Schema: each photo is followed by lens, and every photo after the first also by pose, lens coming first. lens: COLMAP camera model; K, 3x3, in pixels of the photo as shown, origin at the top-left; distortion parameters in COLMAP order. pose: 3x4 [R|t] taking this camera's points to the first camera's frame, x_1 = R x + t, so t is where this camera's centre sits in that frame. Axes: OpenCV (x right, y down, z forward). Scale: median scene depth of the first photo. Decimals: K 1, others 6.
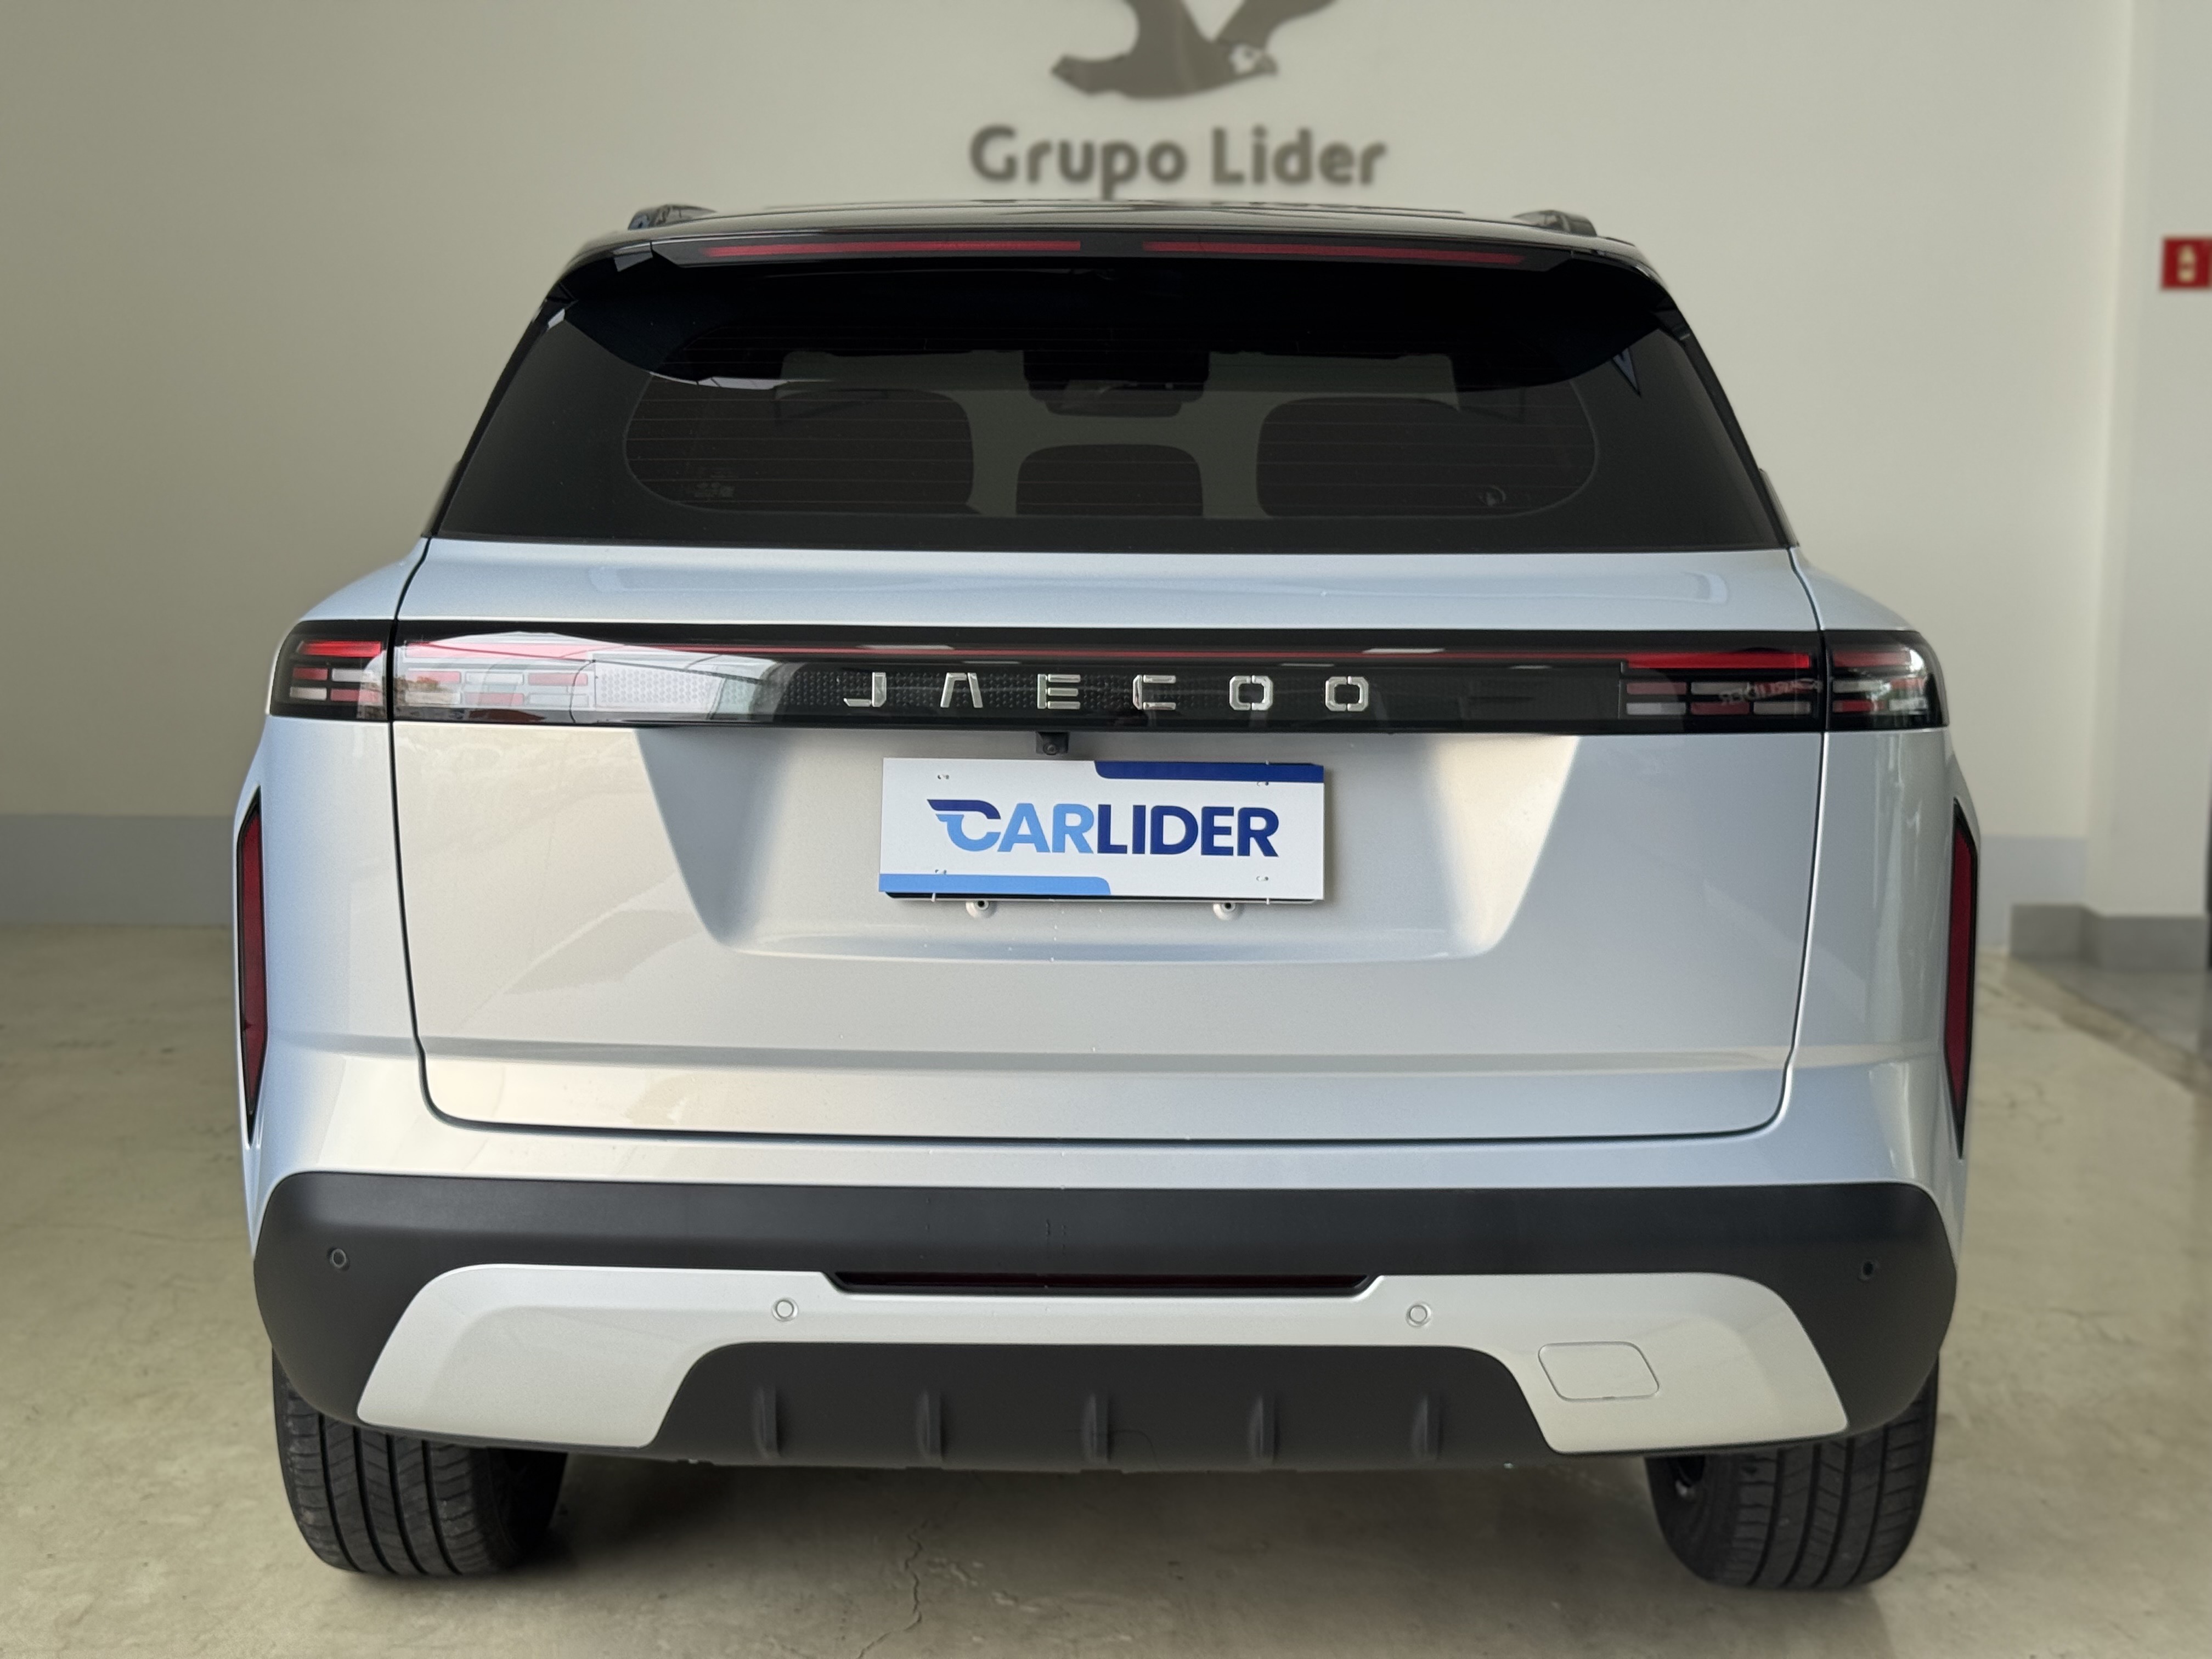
lens RADIAL K [[3062.6, 0, 1119.2], [0, 3062.6, 934.9], [0, 0, 1]] dist [0.149686, -0.254310]
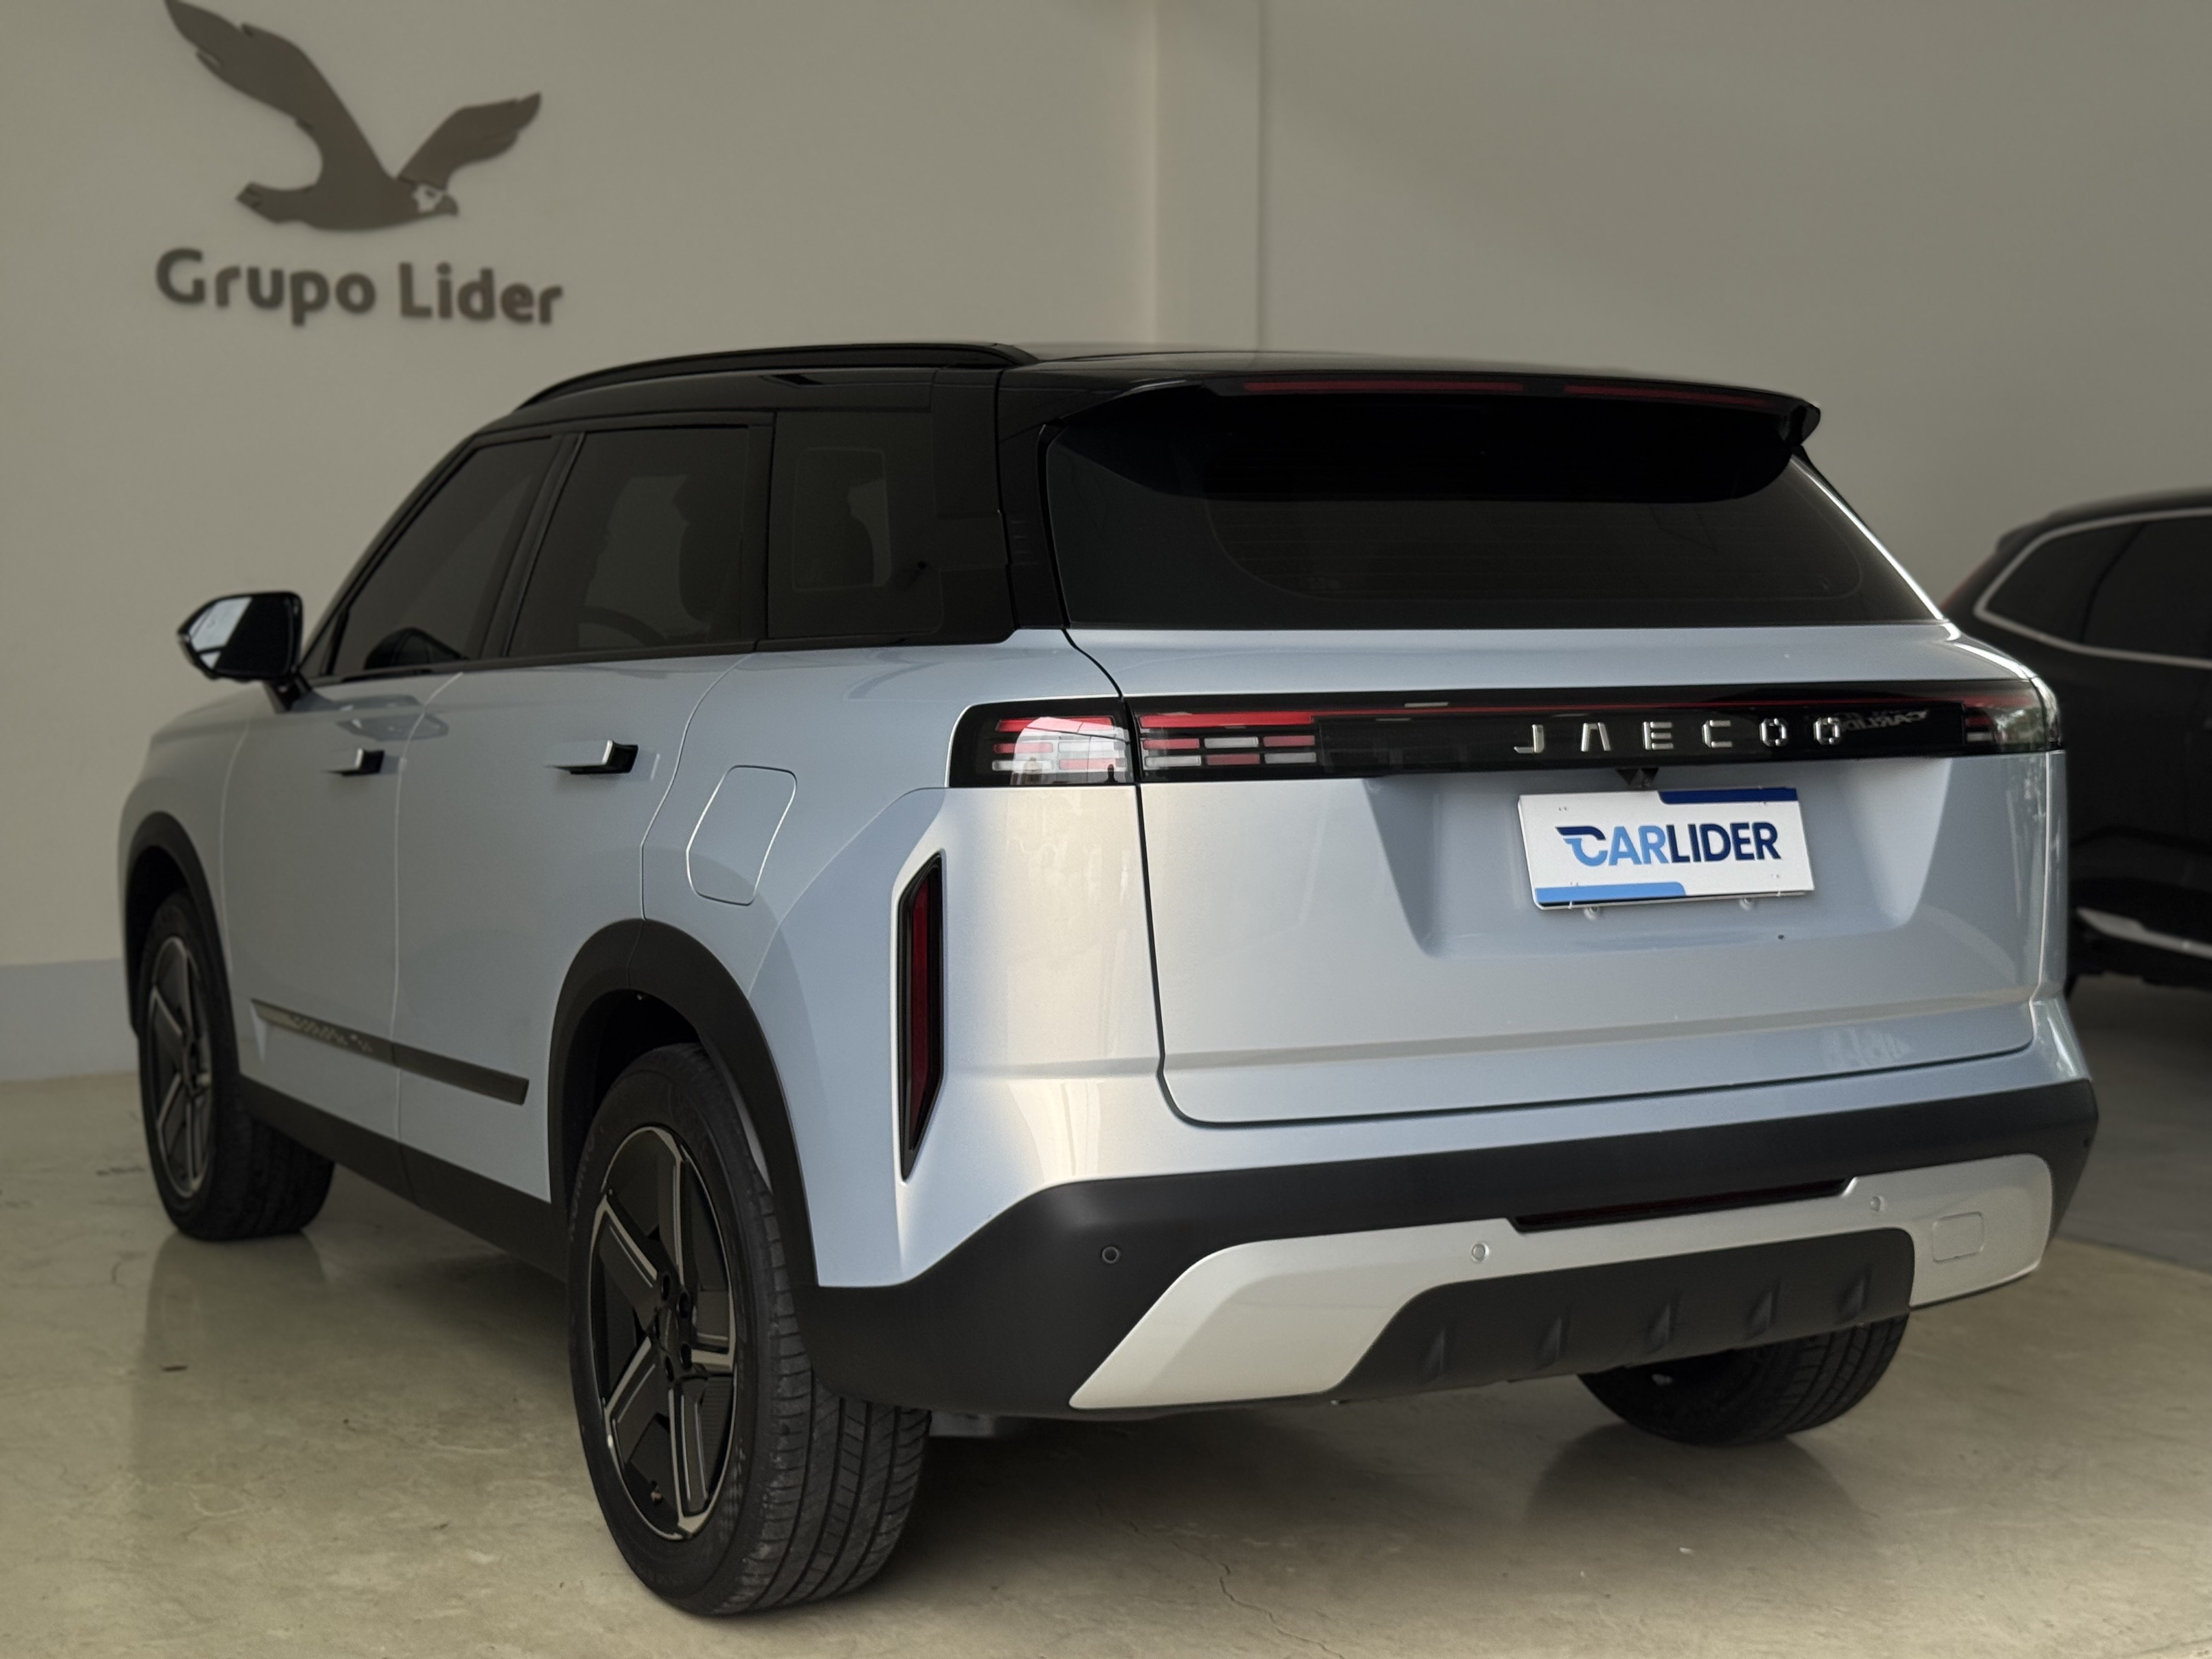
lens RADIAL K [[3062.6, 0, 1119.2], [0, 3062.6, 934.9], [0, 0, 1]] dist [0.149686, -0.254310]
pose [[0.872852, -0.060107, 0.484268, -0.820597], [0.081850, 0.996359, -0.023860, 0.014437], [-0.481071, 0.060464, 0.874594, 0.001161]]
